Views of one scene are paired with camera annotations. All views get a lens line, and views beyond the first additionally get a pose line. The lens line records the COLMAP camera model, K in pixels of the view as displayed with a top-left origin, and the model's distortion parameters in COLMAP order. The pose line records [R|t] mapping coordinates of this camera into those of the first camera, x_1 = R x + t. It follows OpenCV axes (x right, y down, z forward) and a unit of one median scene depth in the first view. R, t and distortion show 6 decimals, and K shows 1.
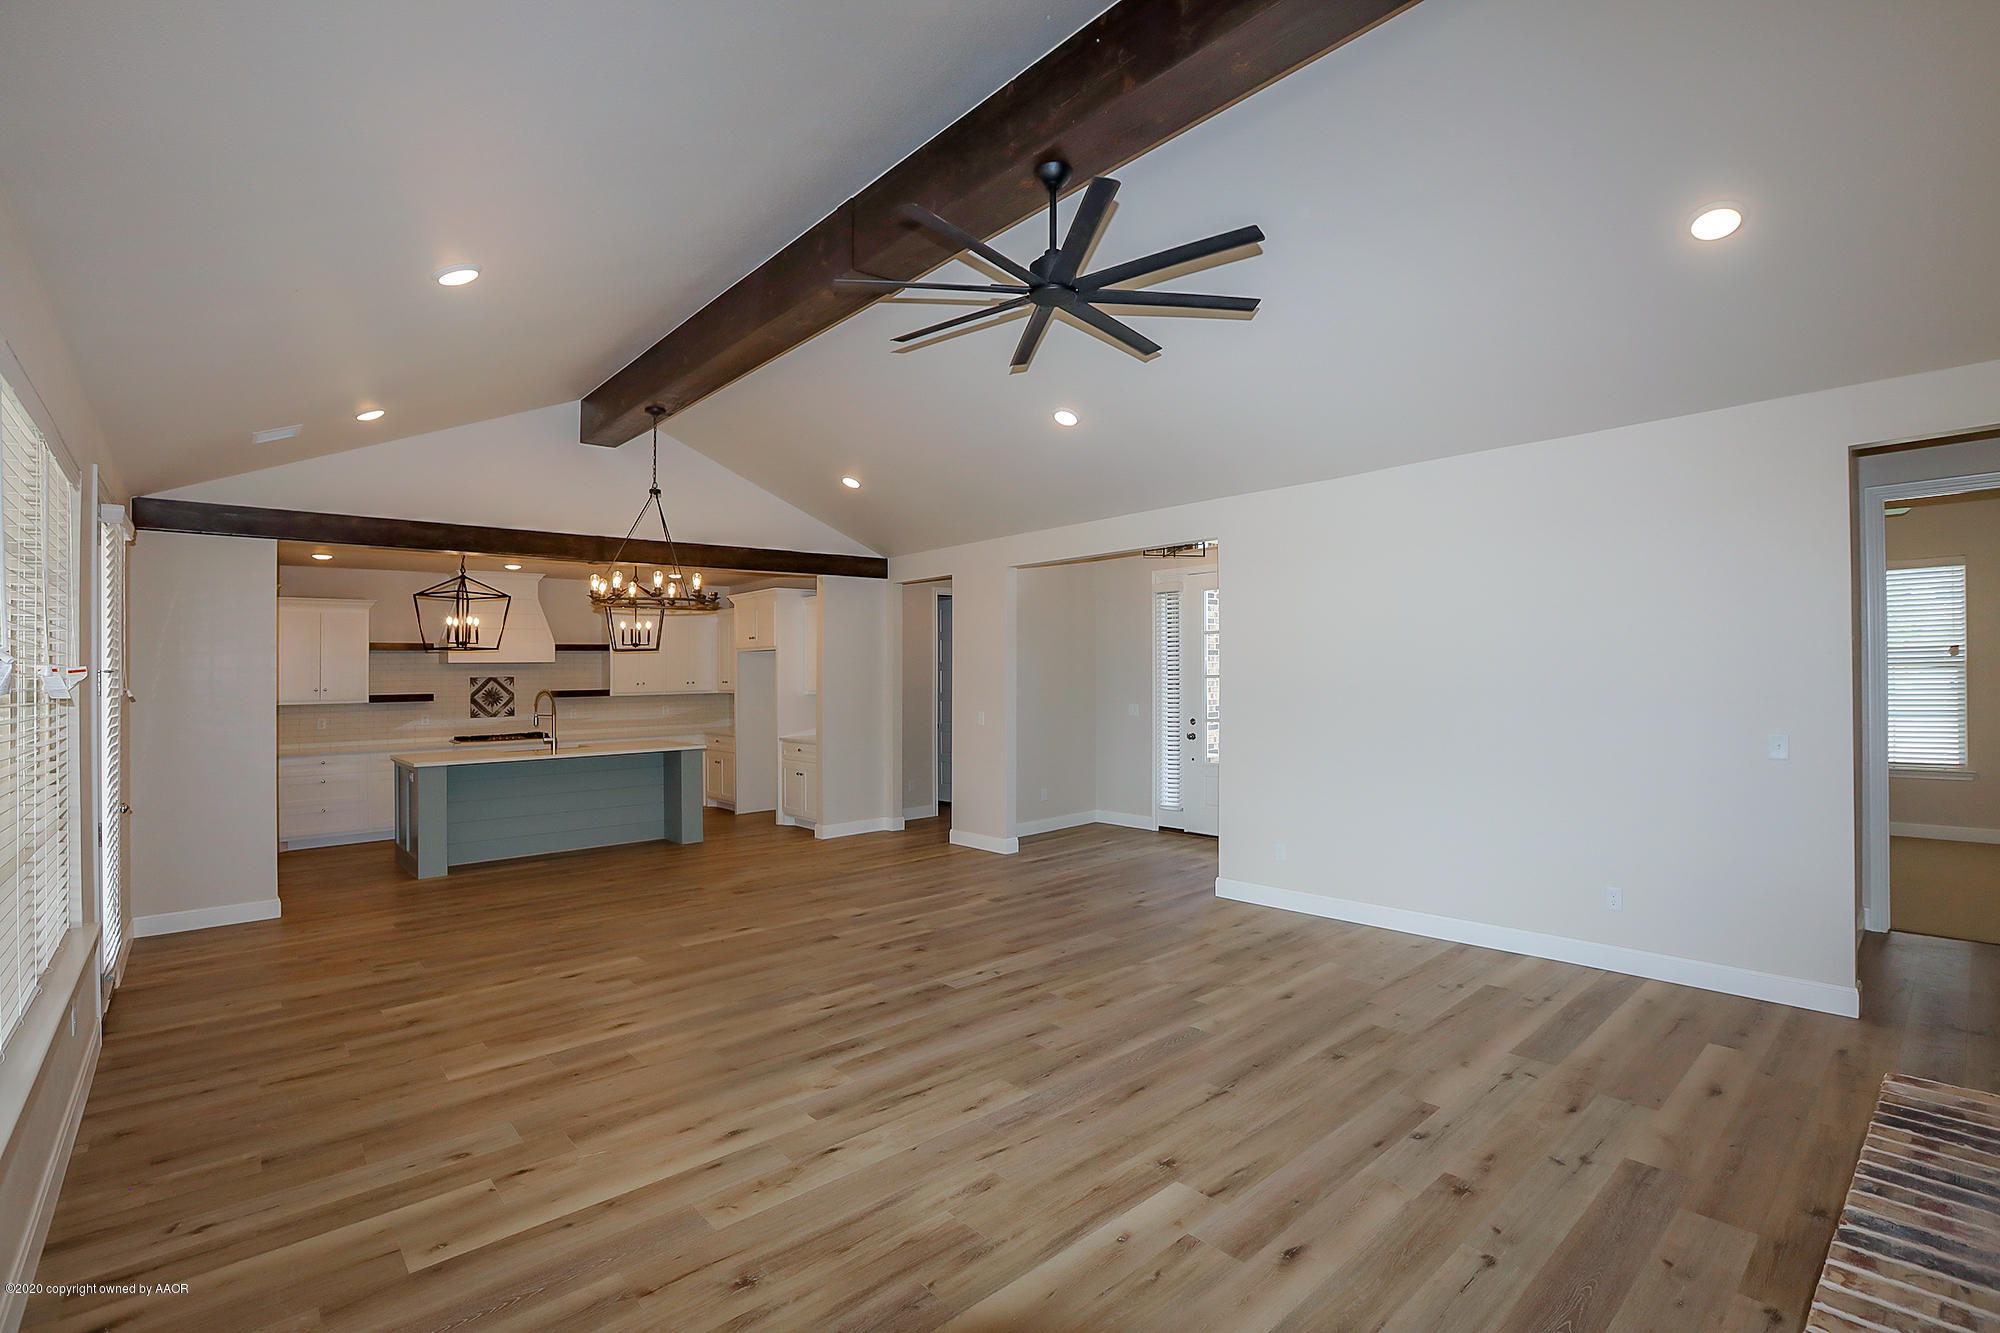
lens RADIAL K [[861.6, 0, 917.0], [0, 861.6, 649.9], [0, 0, 1]] dist [-0.047546, 0.018042]
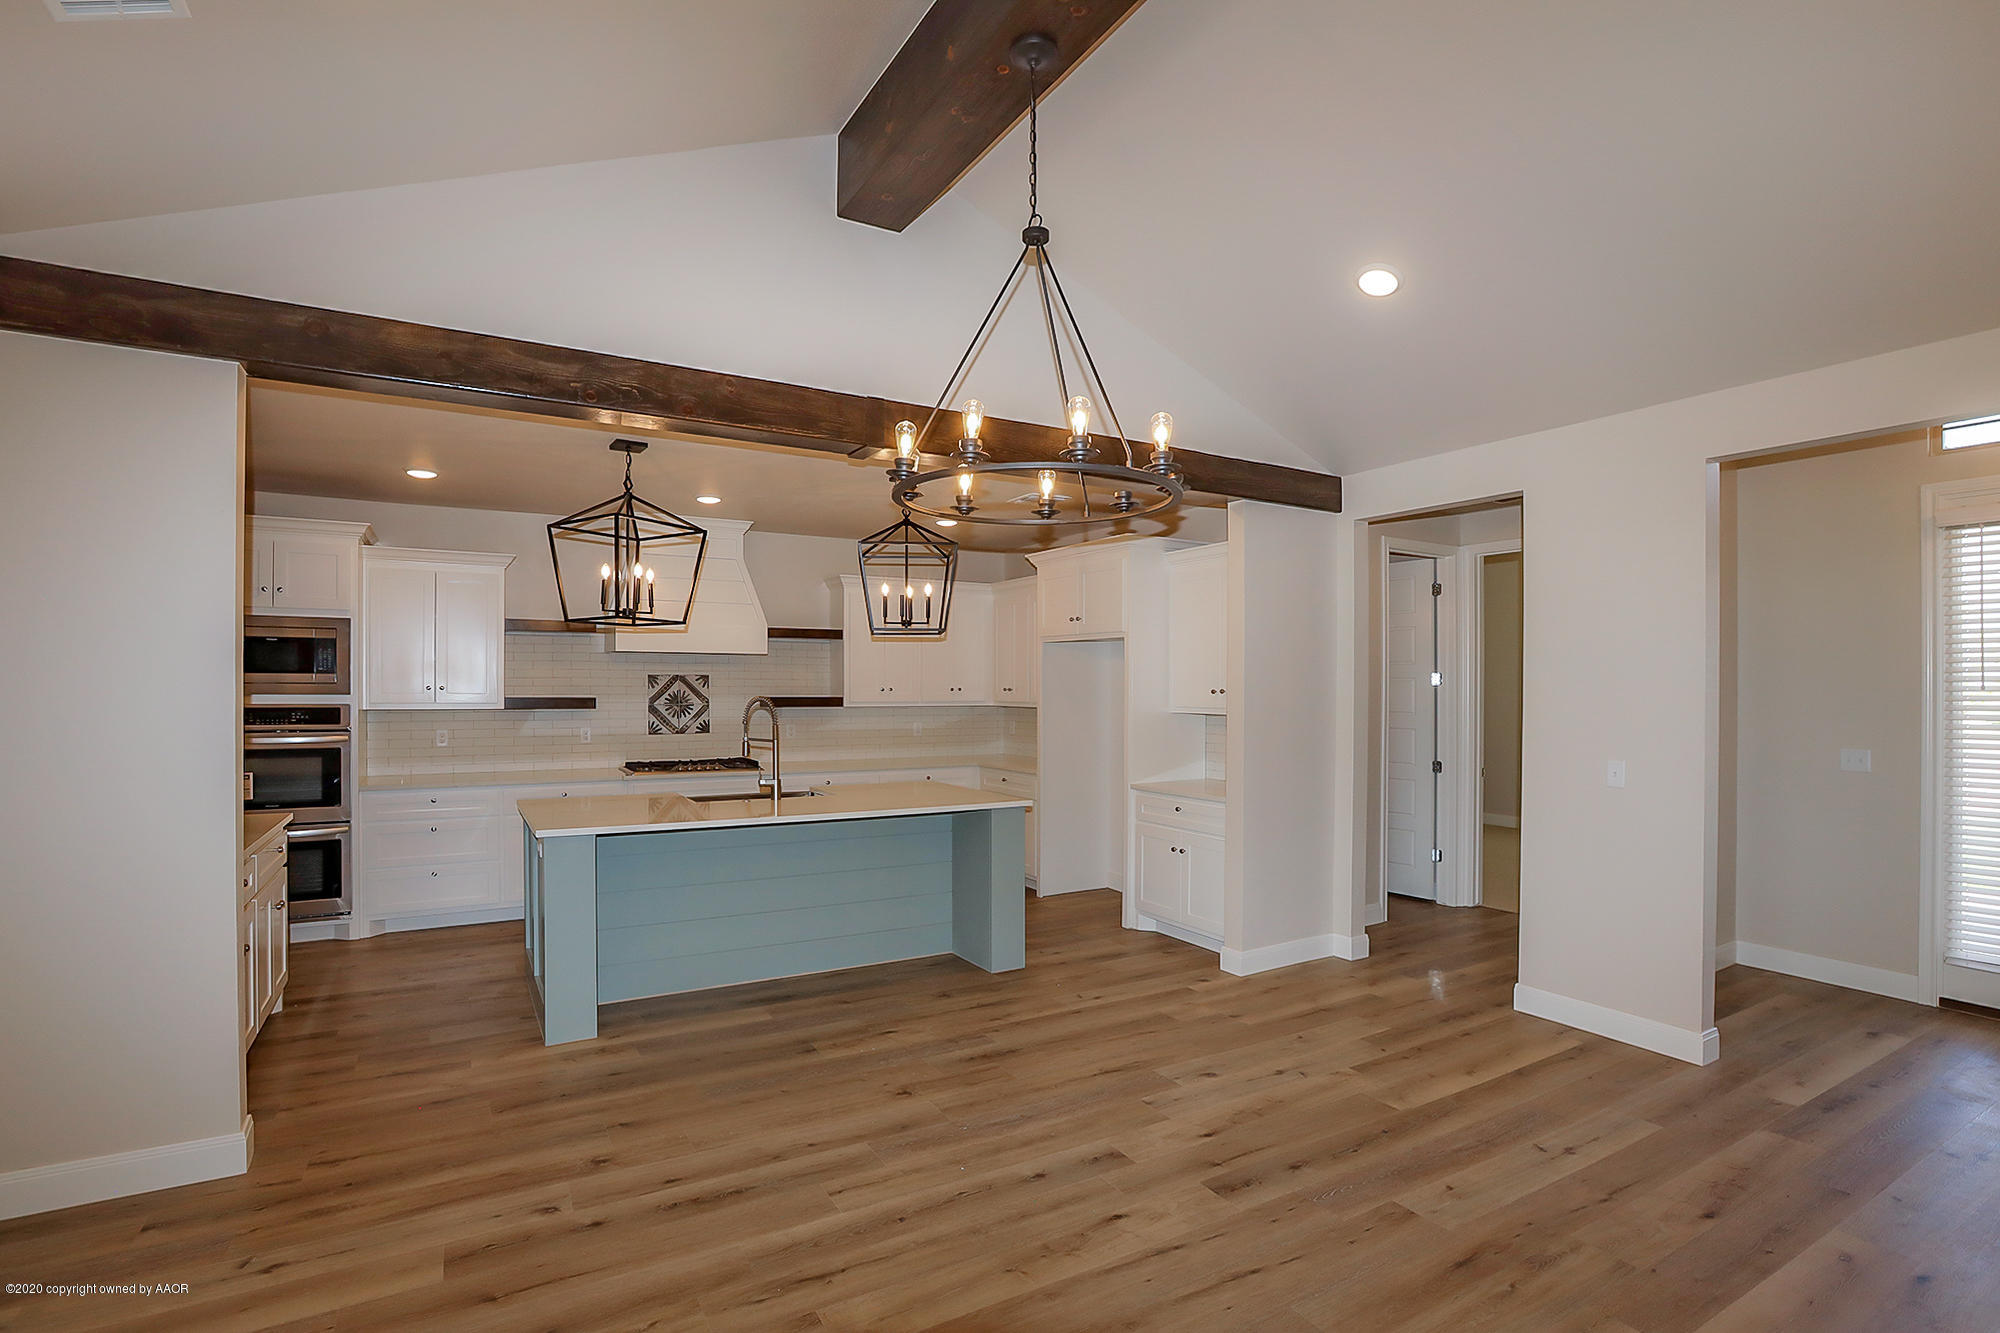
lens RADIAL K [[879.9, 0, 936.1], [0, 879.9, 686.8], [0, 0, 1]] dist [-0.027381, 0.000370]
pose [[0.983174, 0.020224, -0.181547, -0.232661], [-0.014132, 0.999295, 0.034785, 0.019583], [0.182122, -0.031634, 0.982767, 0.478966]]
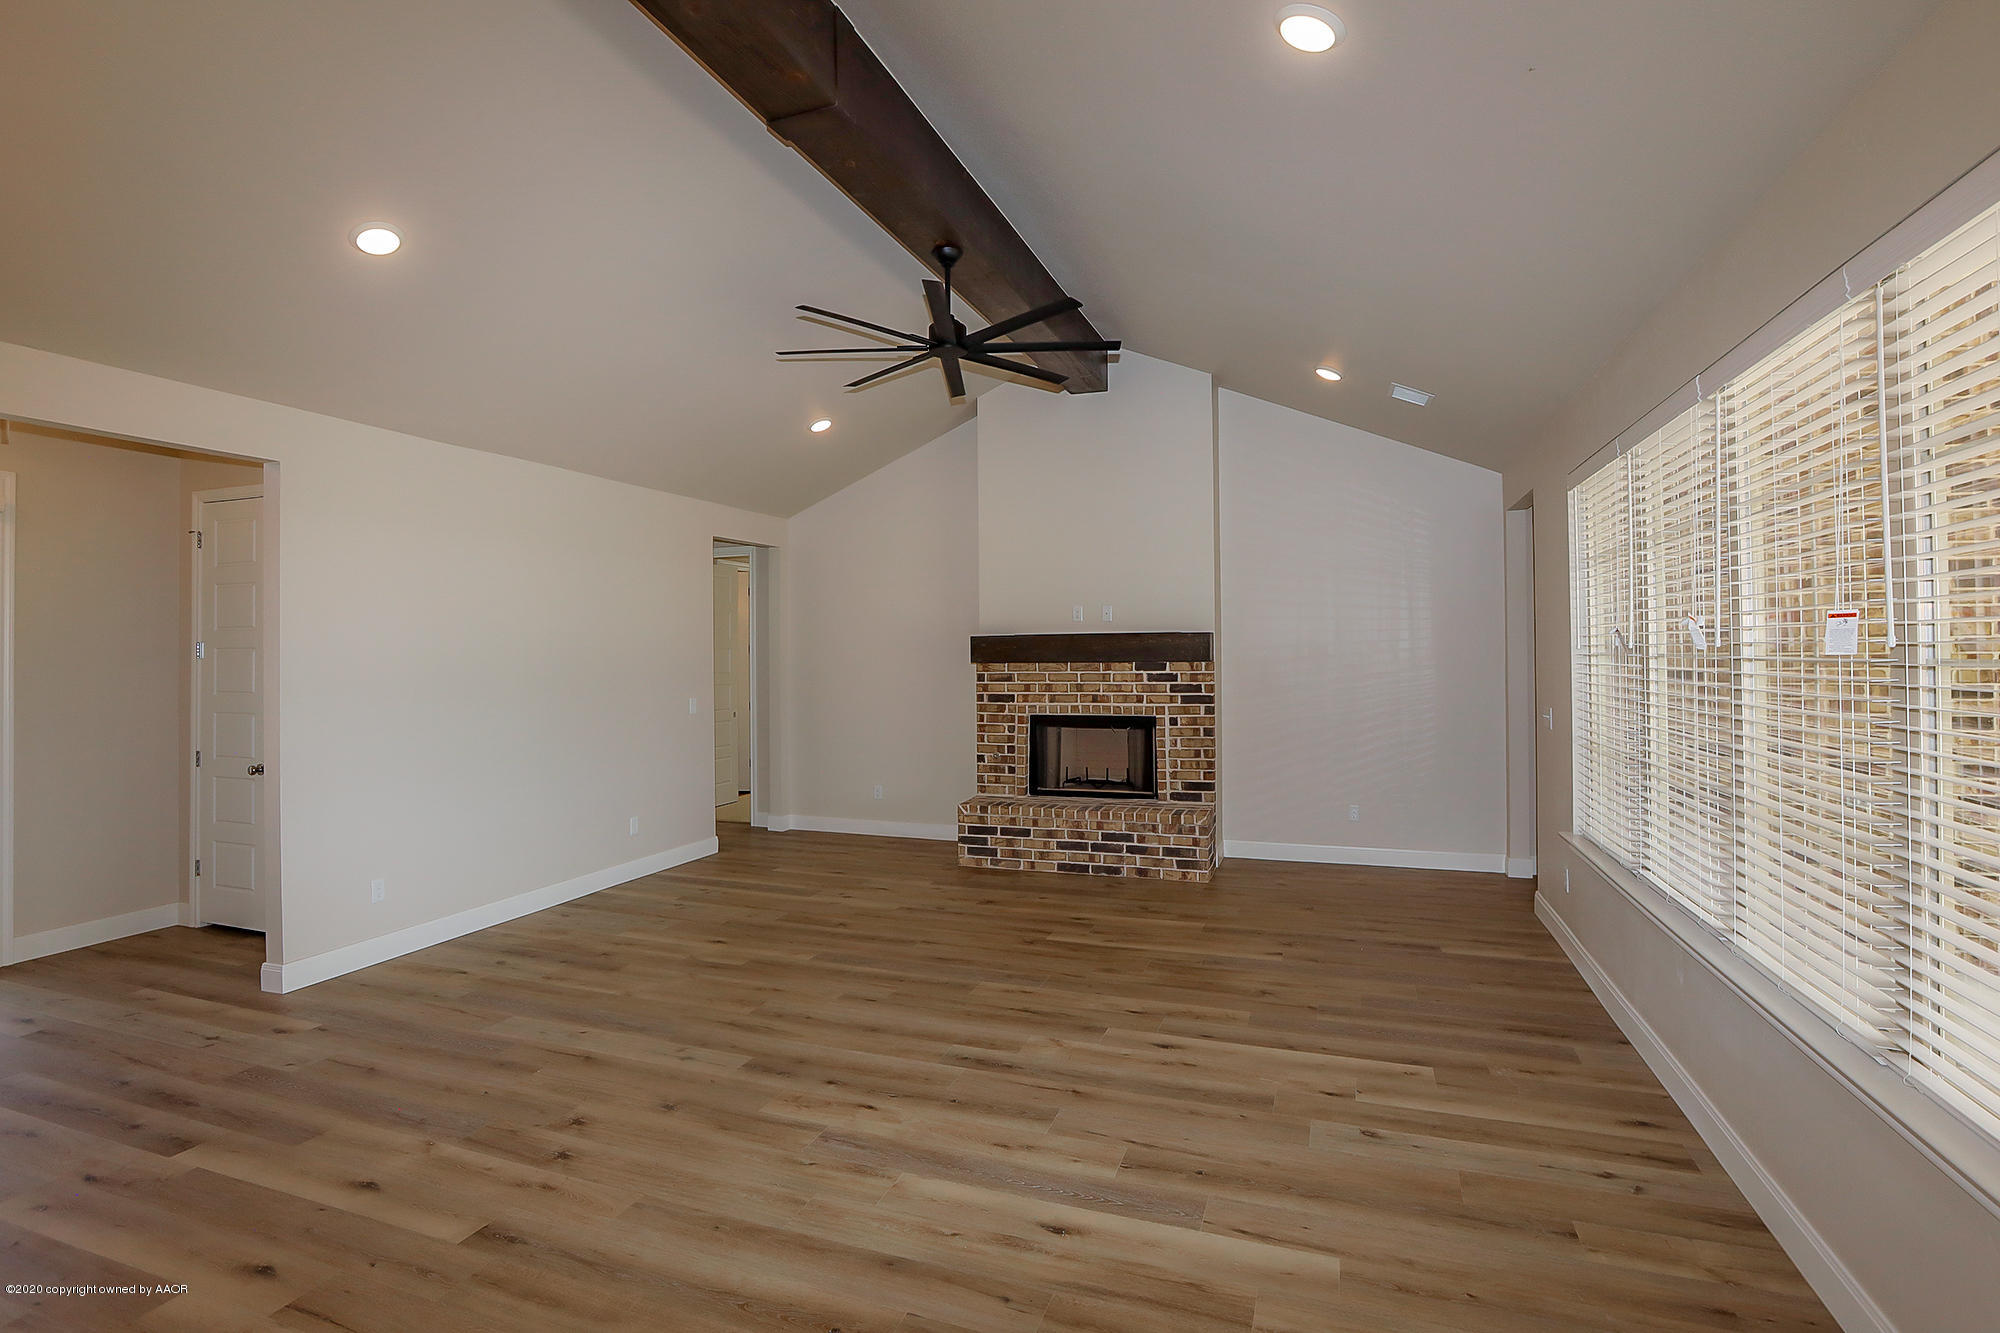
lens RADIAL K [[936.8, 0, 1031.1], [0, 936.8, 582.7], [0, 0, 1]] dist [-0.018896, 0.007515]
pose [[-0.527635, 0.083241, 0.845383, -0.482568], [-0.012264, 0.994337, -0.105562, 0.028987], [-0.849383, -0.066066, -0.523626, 0.719608]]
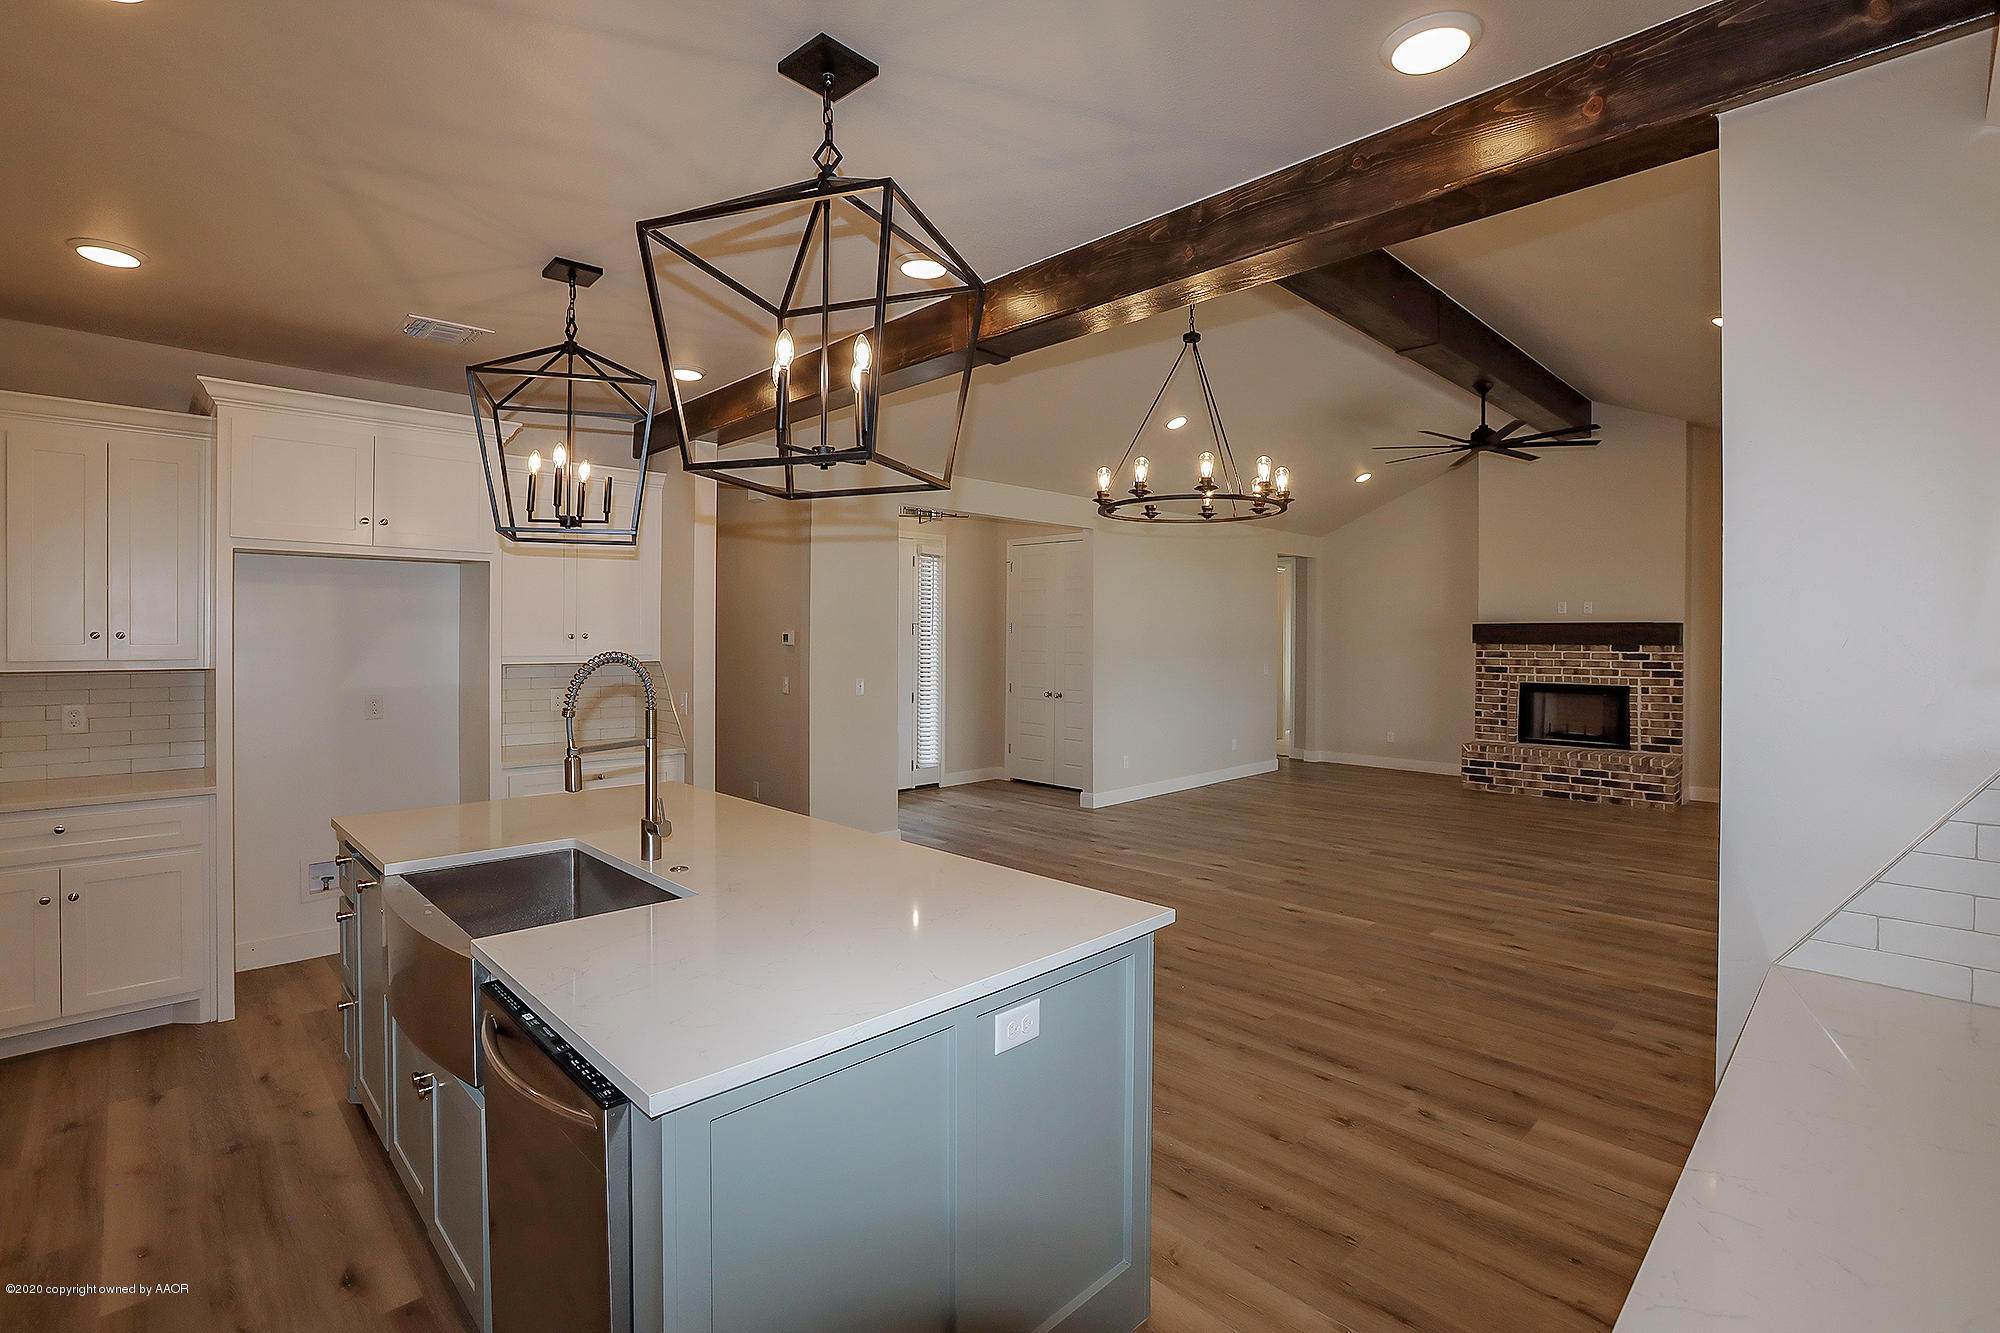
lens RADIAL K [[927.3, 0, 1013.5], [0, 927.3, 631.4], [0, 0, 1]] dist [-0.026760, -0.000553]
pose [[-0.100321, 0.022375, 0.994703, -0.832746], [-0.036484, 0.998992, -0.026151, 0.049382], [-0.994286, -0.038914, -0.099404, 1.016063]]
